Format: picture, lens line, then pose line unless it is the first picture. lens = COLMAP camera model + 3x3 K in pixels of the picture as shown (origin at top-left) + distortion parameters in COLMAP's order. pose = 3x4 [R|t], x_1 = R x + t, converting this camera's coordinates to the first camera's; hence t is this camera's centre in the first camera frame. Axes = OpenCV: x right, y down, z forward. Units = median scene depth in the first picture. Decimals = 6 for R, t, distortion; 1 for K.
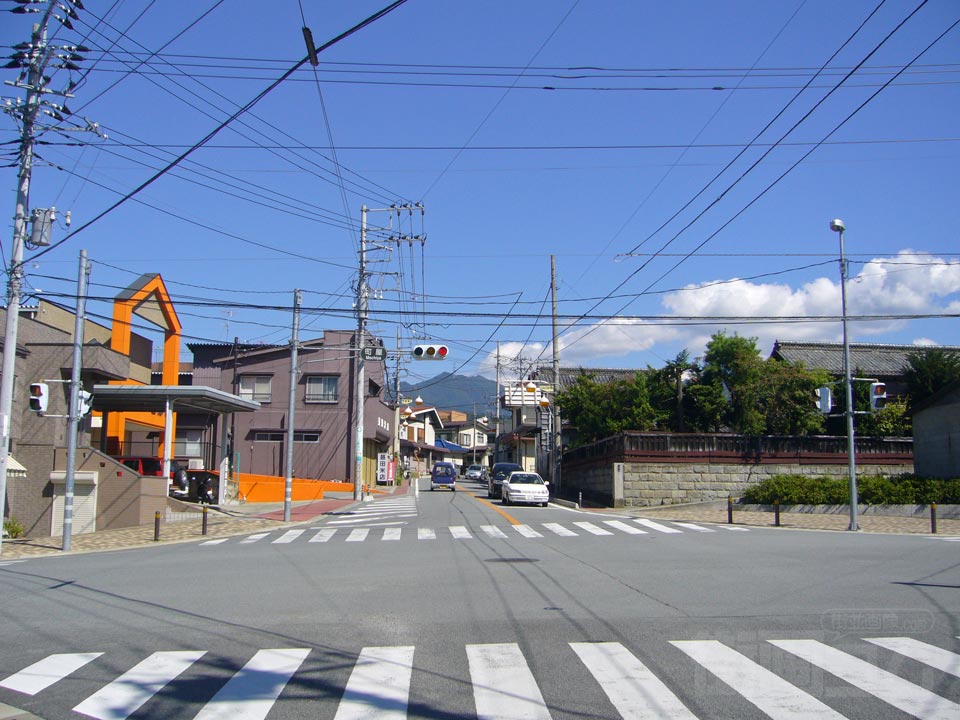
lens RADIAL K [[1039.9, 0, 480.4], [0, 1039.9, 358.5], [0, 0, 1]] dist [-0.056977, 0.000000]
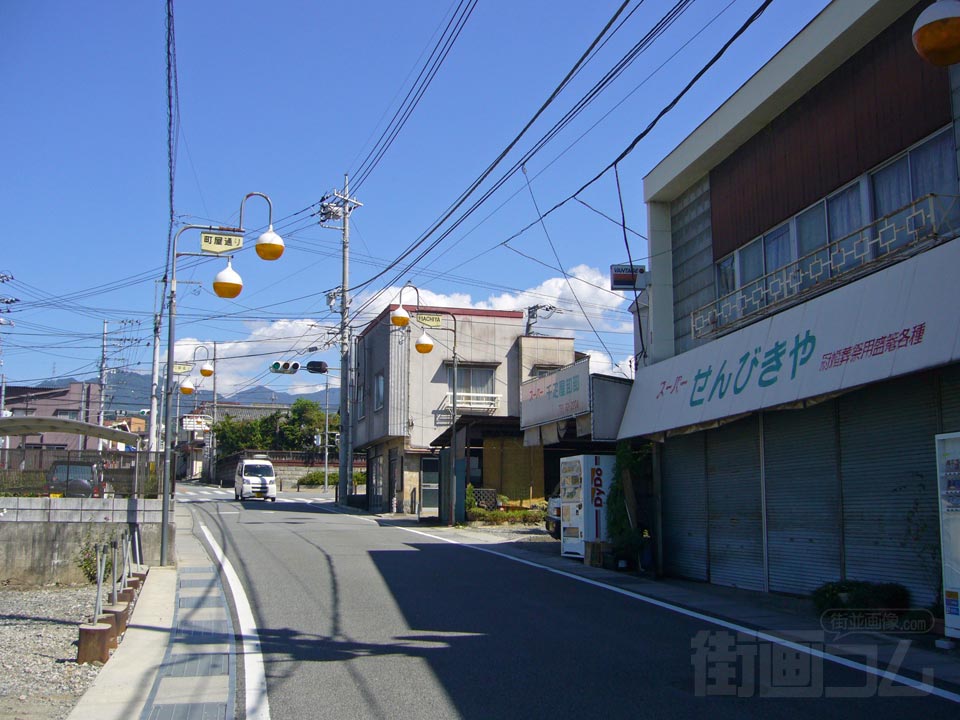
lens RADIAL K [[1039.9, 0, 482.3], [0, 1039.9, 361.3], [0, 0, 1]] dist [-0.056977, 0.000000]
pose [[0.953216, 0.033141, 0.300468, -0.025990], [-0.033076, 0.999439, -0.005304, -0.088985], [-0.300475, -0.004883, 0.953777, -0.885458]]
